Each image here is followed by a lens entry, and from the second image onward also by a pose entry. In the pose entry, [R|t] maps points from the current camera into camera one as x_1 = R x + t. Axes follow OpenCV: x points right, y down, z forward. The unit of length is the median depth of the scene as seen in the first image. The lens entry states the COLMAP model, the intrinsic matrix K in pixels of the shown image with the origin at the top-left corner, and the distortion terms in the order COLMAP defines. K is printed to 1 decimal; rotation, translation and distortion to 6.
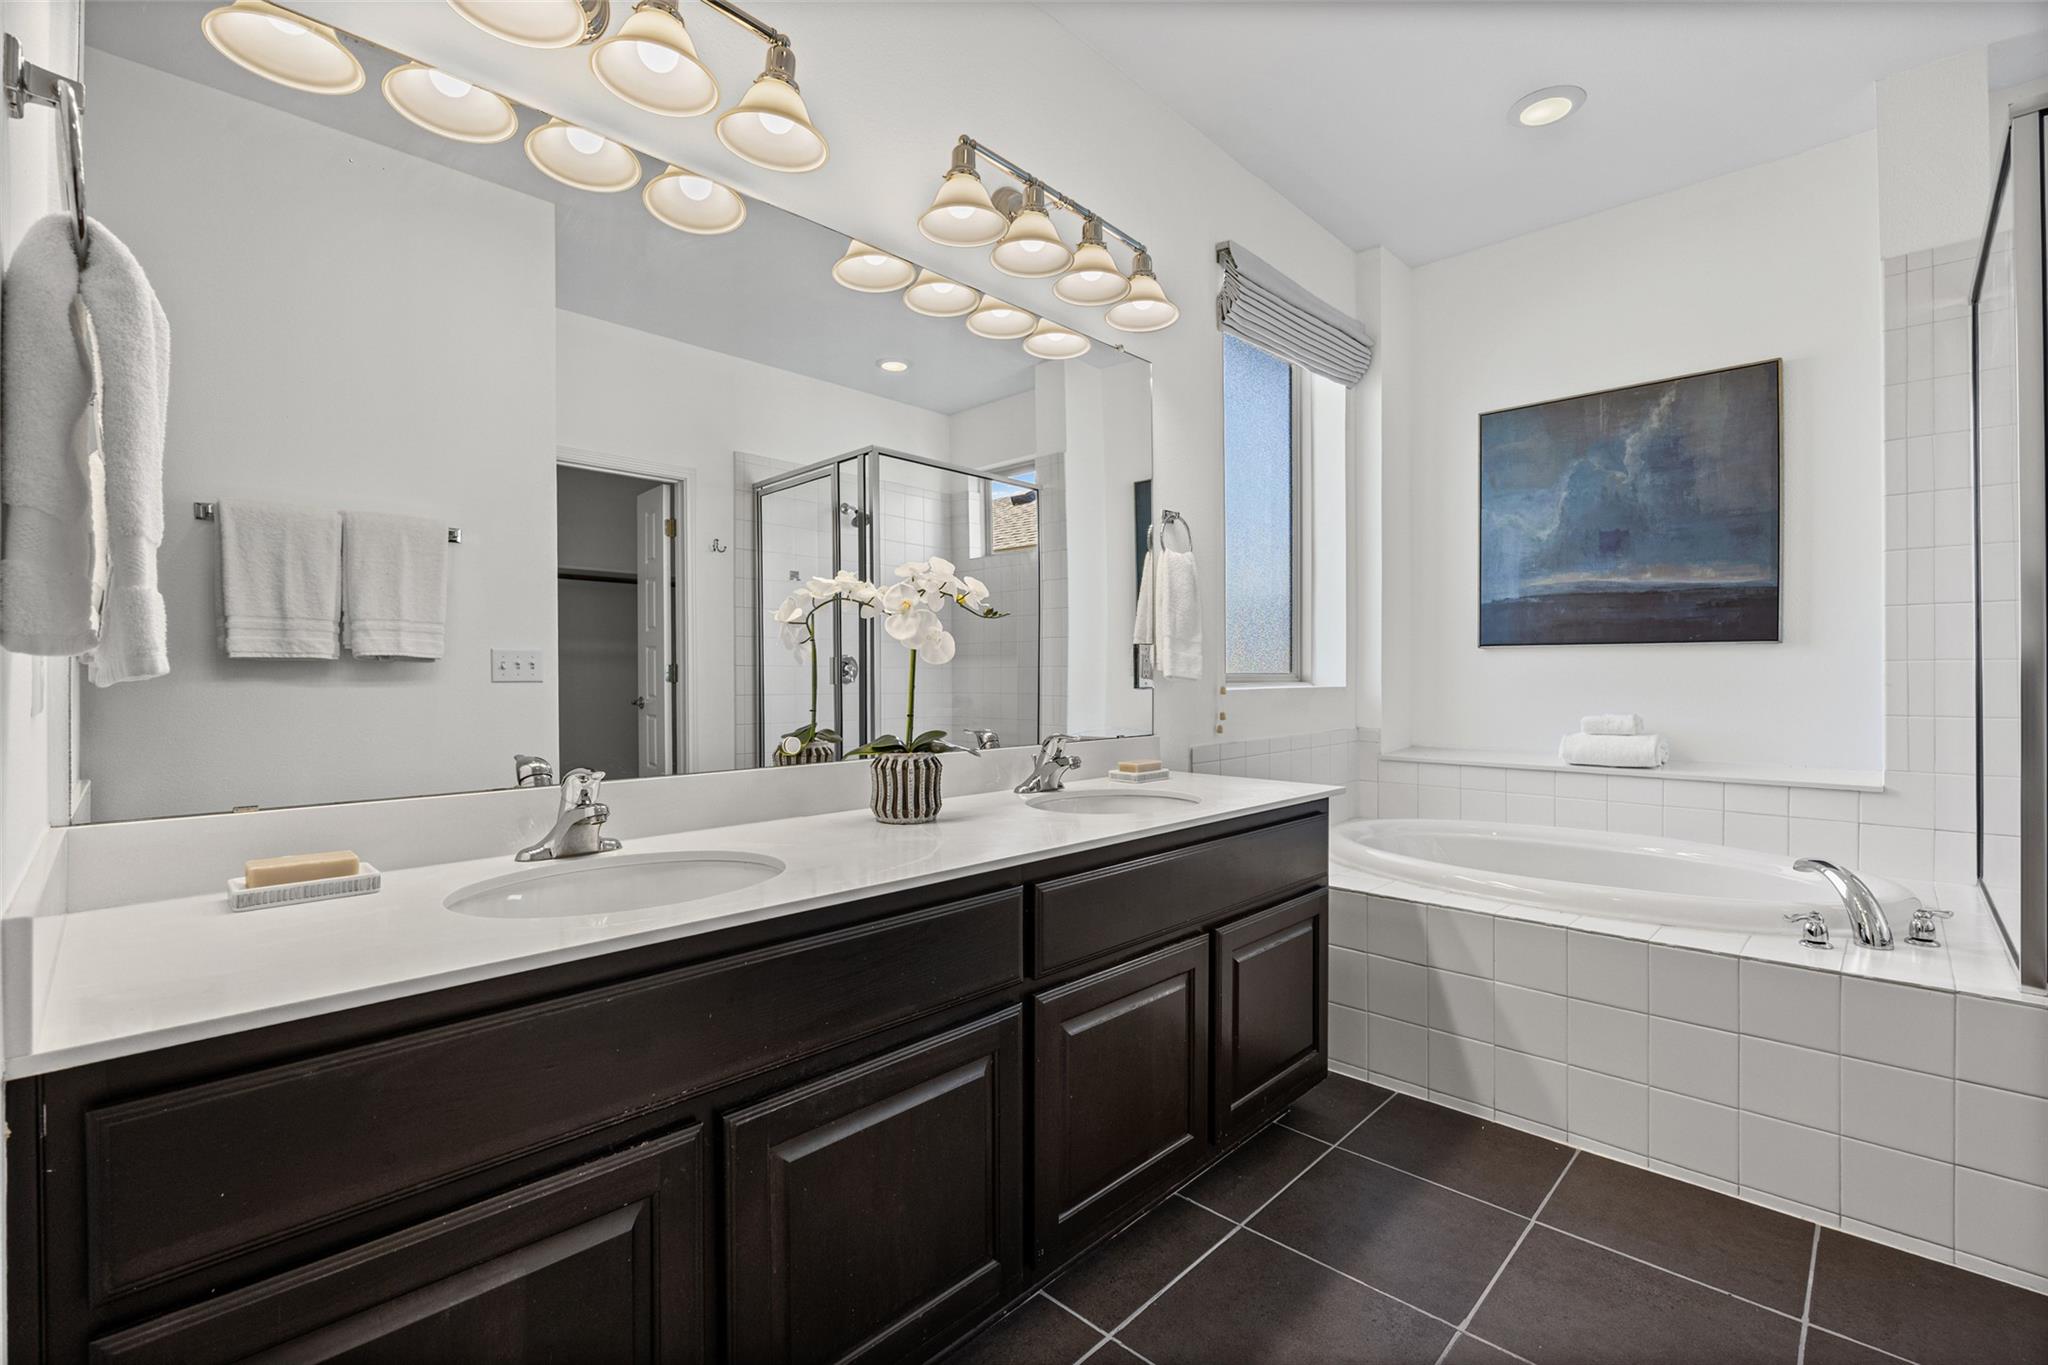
lens RADIAL K [[936.9, 0, 974.2], [0, 936.9, 660.2], [0, 0, 1]] dist [-0.007945, -0.001300]
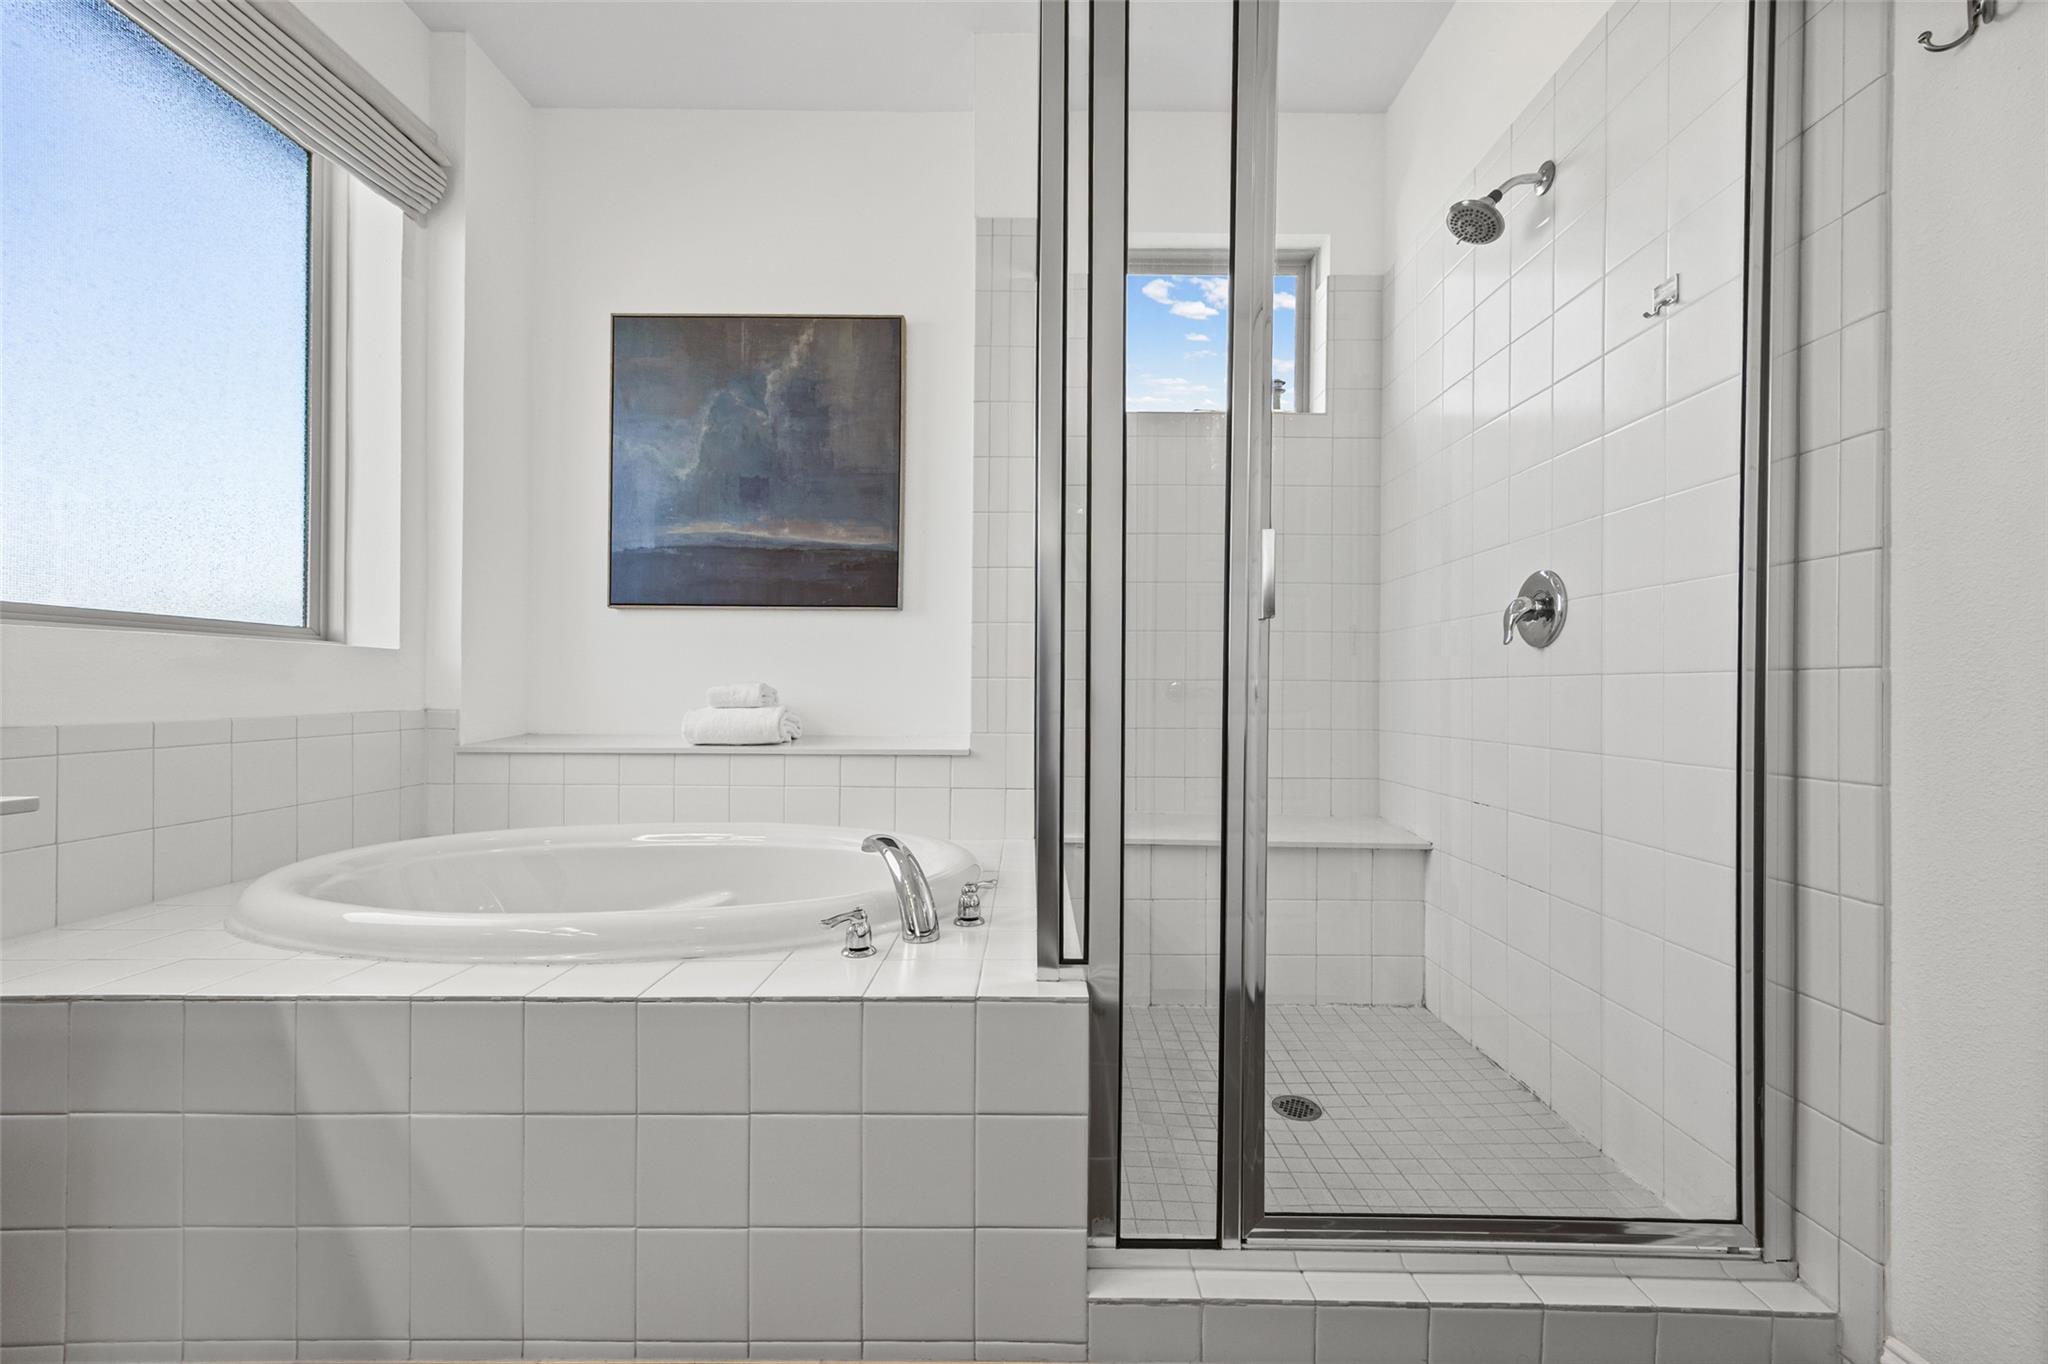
lens RADIAL K [[799.7, 0, 1040.1], [0, 799.7, 689.8], [0, 0, 1]] dist [0.004116, 0.000021]
pose [[0.709486, 0.006938, 0.704685, 0.353042], [-0.011534, 0.999932, 0.001768, 0.057554], [-0.704625, -0.009382, 0.709518, 0.278862]]
